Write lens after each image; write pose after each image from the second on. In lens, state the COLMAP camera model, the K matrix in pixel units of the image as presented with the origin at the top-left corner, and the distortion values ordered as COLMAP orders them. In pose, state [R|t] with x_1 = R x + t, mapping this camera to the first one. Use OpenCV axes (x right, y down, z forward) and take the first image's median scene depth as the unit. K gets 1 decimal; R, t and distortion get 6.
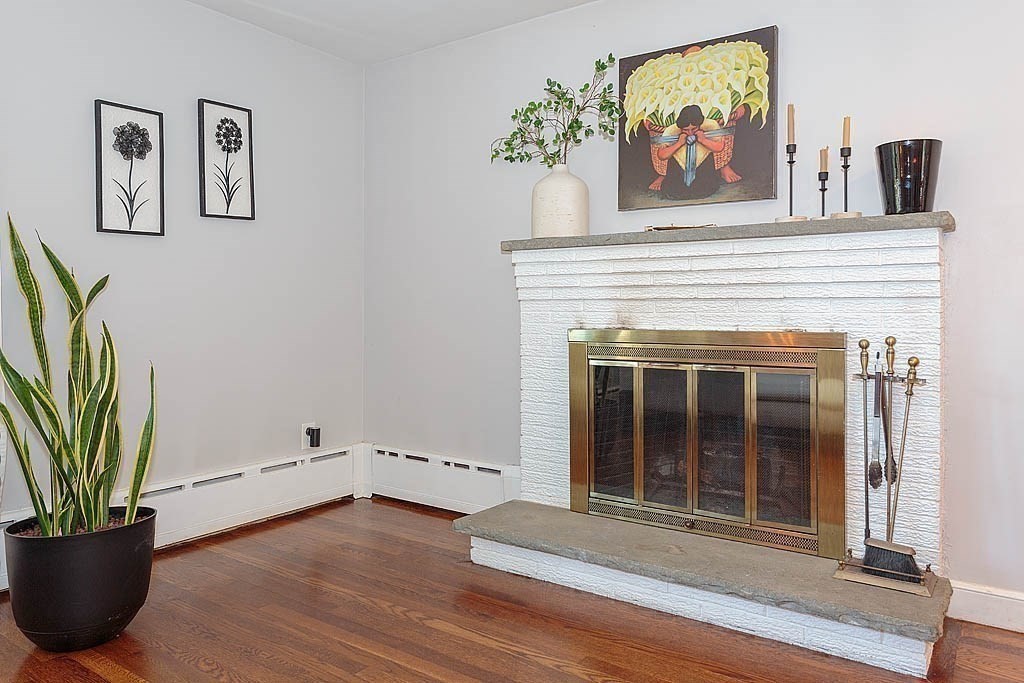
lens RADIAL K [[706.7, 0, 515.4], [0, 706.7, 313.8], [0, 0, 1]] dist [0.003438, -0.000626]
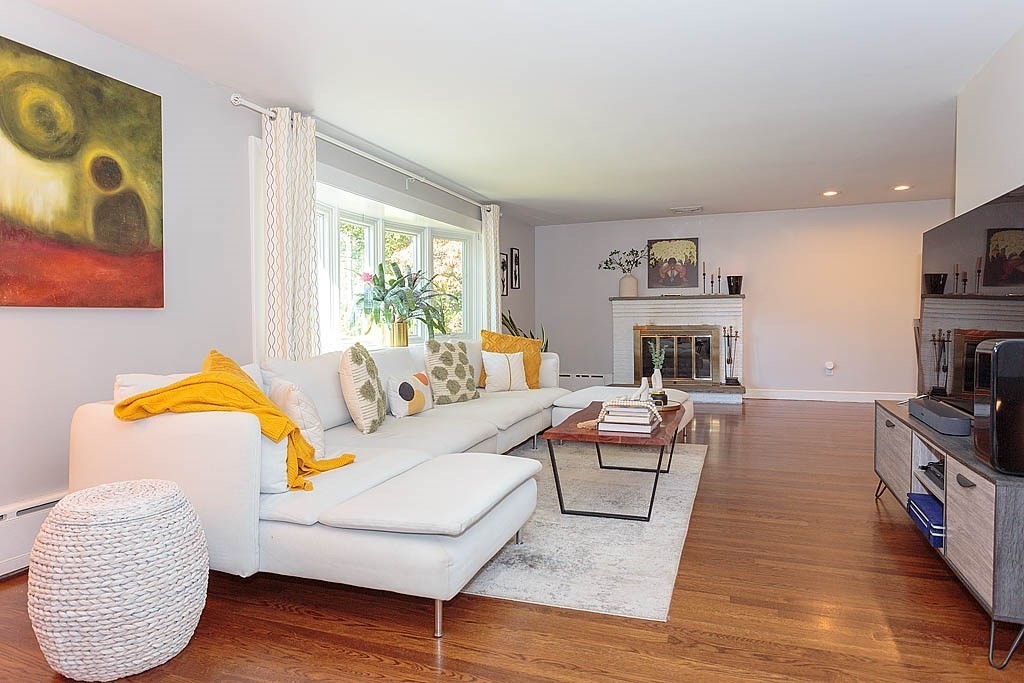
lens RADIAL K [[632.8, 0, 503.2], [0, 632.8, 336.1], [0, 0, 1]] dist [-0.009900, -0.003494]
pose [[0.975994, -0.008219, 0.217640, -1.189879], [0.007124, 0.999958, 0.005814, 0.048739], [-0.217679, -0.004124, 0.976012, -1.740271]]
